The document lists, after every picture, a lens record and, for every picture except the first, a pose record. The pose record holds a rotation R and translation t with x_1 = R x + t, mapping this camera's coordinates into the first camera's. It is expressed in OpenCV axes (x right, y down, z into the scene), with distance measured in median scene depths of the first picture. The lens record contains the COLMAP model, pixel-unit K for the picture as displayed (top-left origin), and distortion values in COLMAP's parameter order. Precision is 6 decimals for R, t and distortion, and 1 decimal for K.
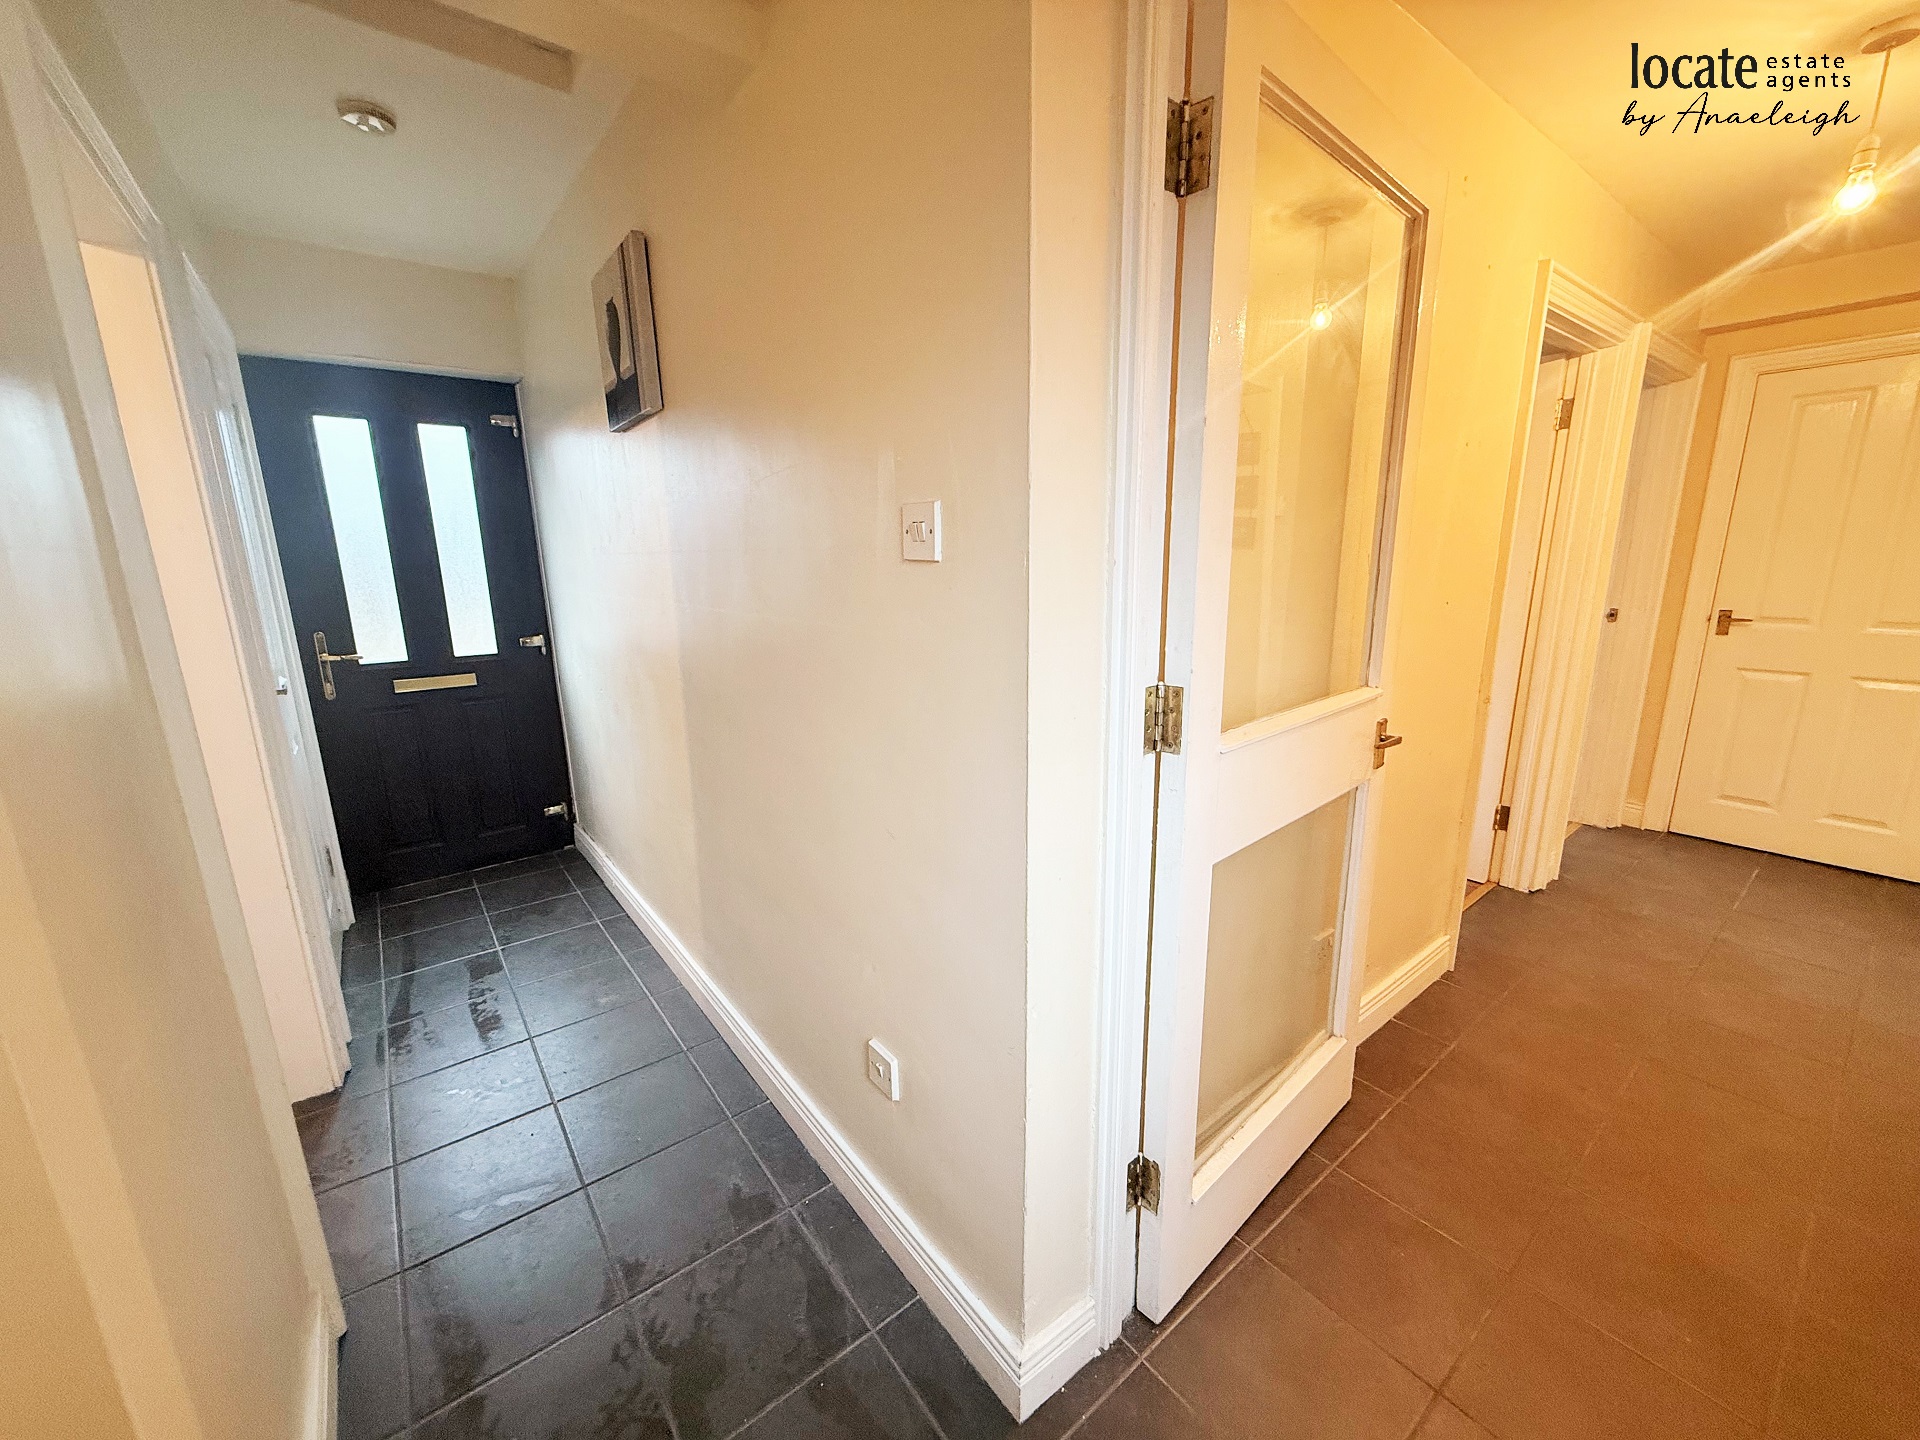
lens RADIAL K [[760.4, 0, 952.1], [0, 760.4, 722.1], [0, 0, 1]] dist [0.001985, 0.000155]
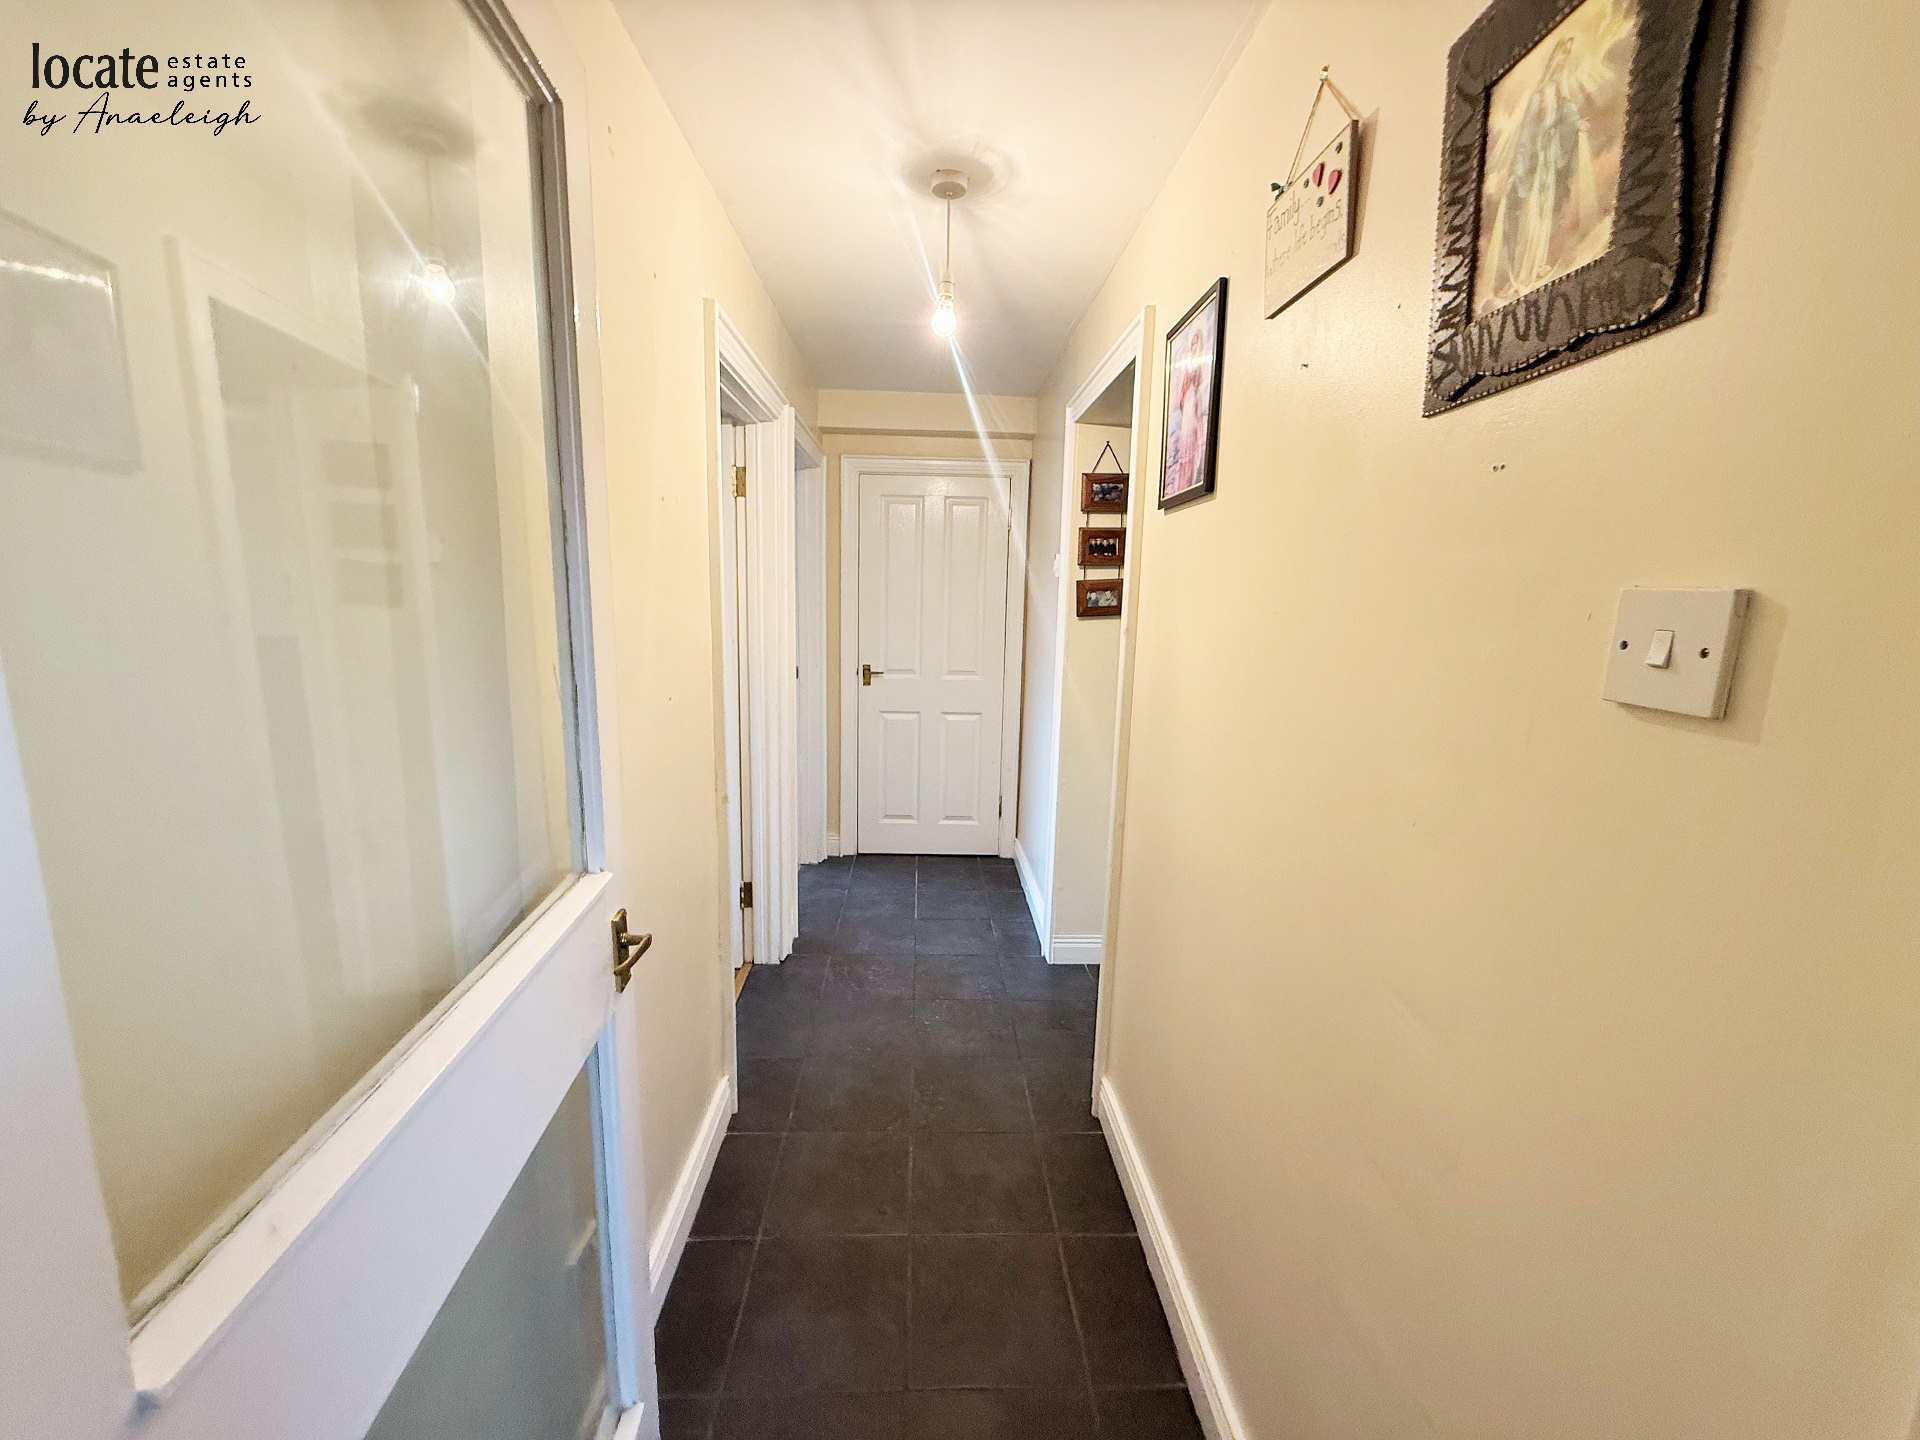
lens RADIAL K [[778.5, 0, 960.0], [0, 778.5, 720.0], [0, 0, 1]] dist [0.000442, 0.000059]
pose [[0.580303, -0.099613, 0.808286, 0.117456], [0.146880, 0.989018, 0.016435, -0.068999], [-0.801046, 0.109183, 0.588561, 0.196941]]
